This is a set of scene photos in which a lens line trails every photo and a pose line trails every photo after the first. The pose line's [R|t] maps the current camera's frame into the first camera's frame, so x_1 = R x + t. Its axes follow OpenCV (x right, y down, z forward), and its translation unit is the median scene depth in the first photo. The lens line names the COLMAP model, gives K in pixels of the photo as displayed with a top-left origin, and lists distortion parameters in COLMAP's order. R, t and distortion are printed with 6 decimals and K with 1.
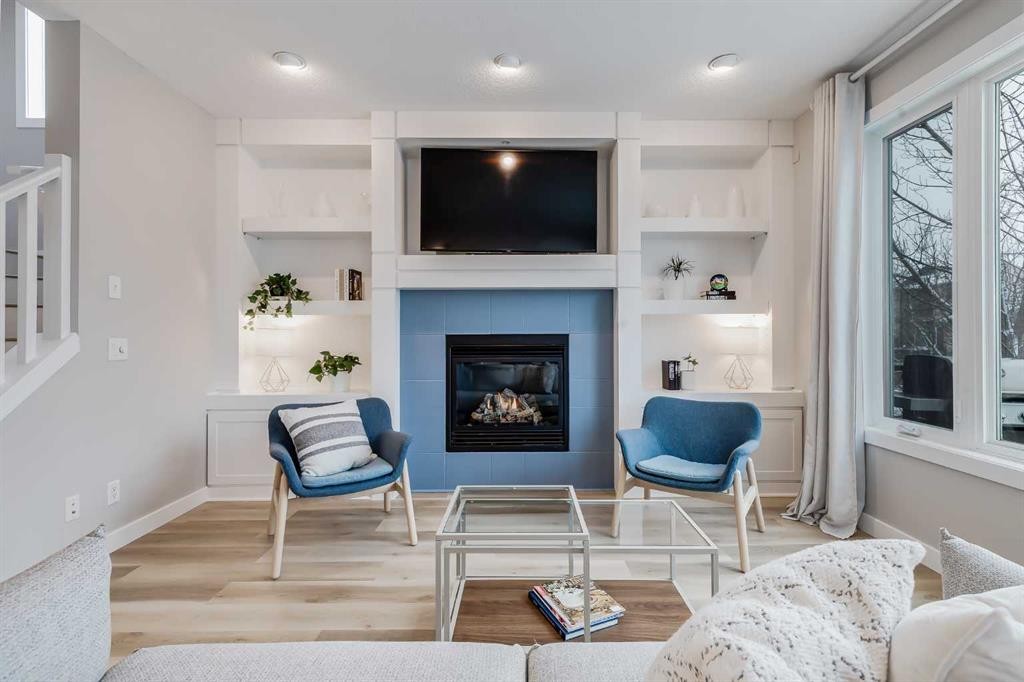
lens RADIAL K [[466.3, 0, 515.5], [0, 466.3, 332.7], [0, 0, 1]] dist [0.011354, -0.001378]
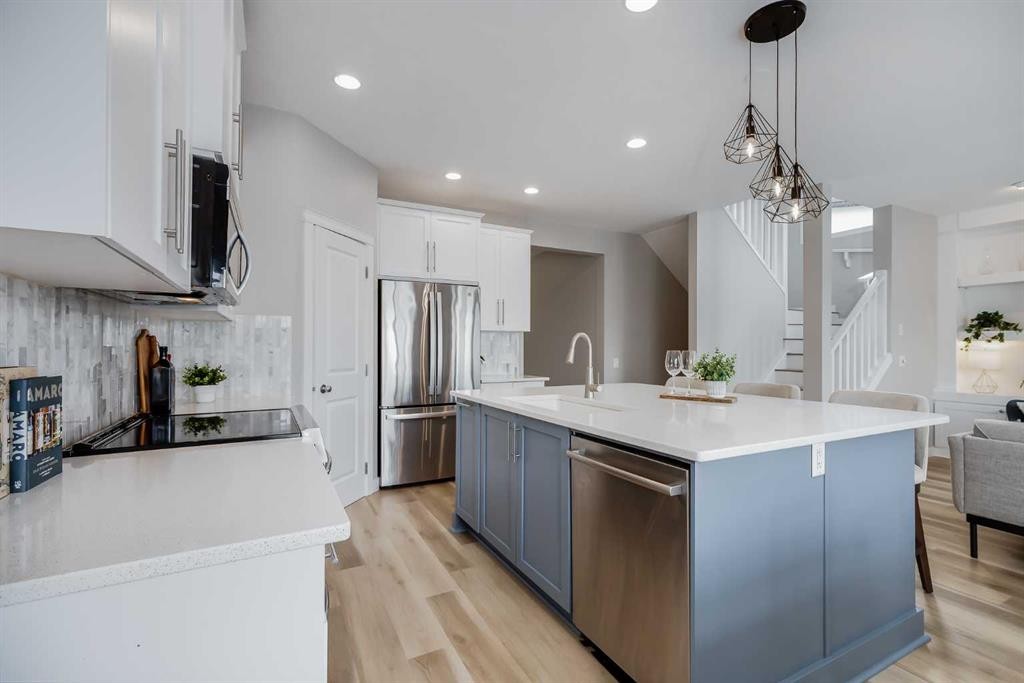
lens RADIAL K [[466.3, 0, 515.0], [0, 466.3, 344.4], [0, 0, 1]] dist [0.011354, -0.001378]
pose [[0.470370, 0.006112, -0.882448, 0.096168], [-0.002127, 0.999981, 0.005792, -0.032299], [0.882467, -0.000848, 0.470374, -1.015857]]
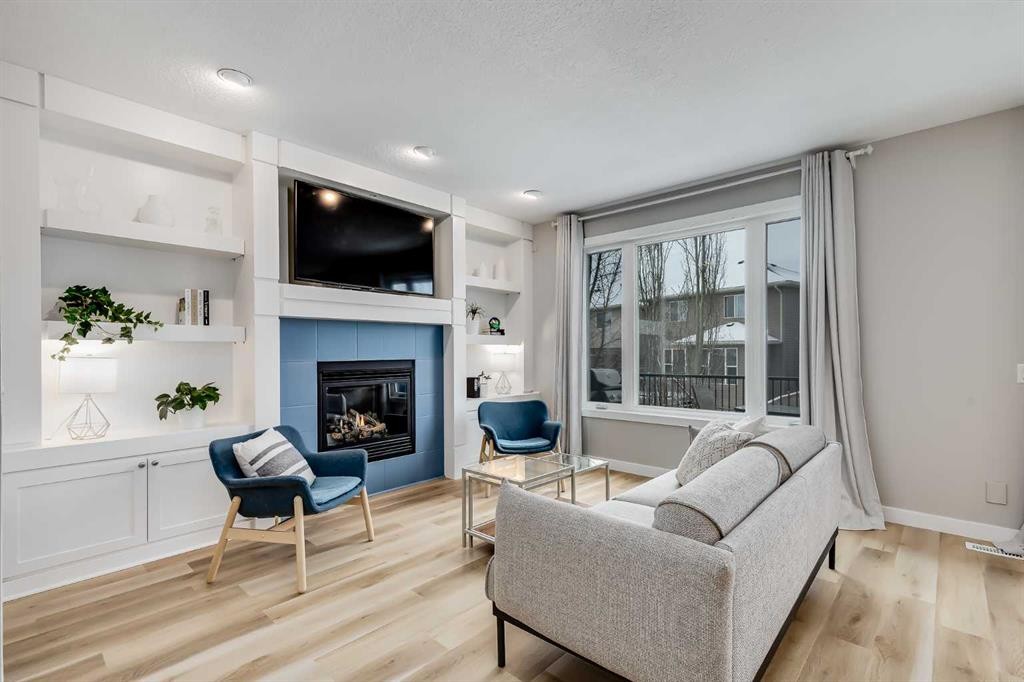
lens RADIAL K [[466.3, 0, 525.9], [0, 466.3, 356.1], [0, 0, 1]] dist [0.011354, -0.001378]
pose [[0.670950, -0.007841, 0.741461, -0.623974], [0.003304, 0.999966, 0.007584, -0.014971], [-0.741495, -0.002638, 0.670953, -0.062255]]
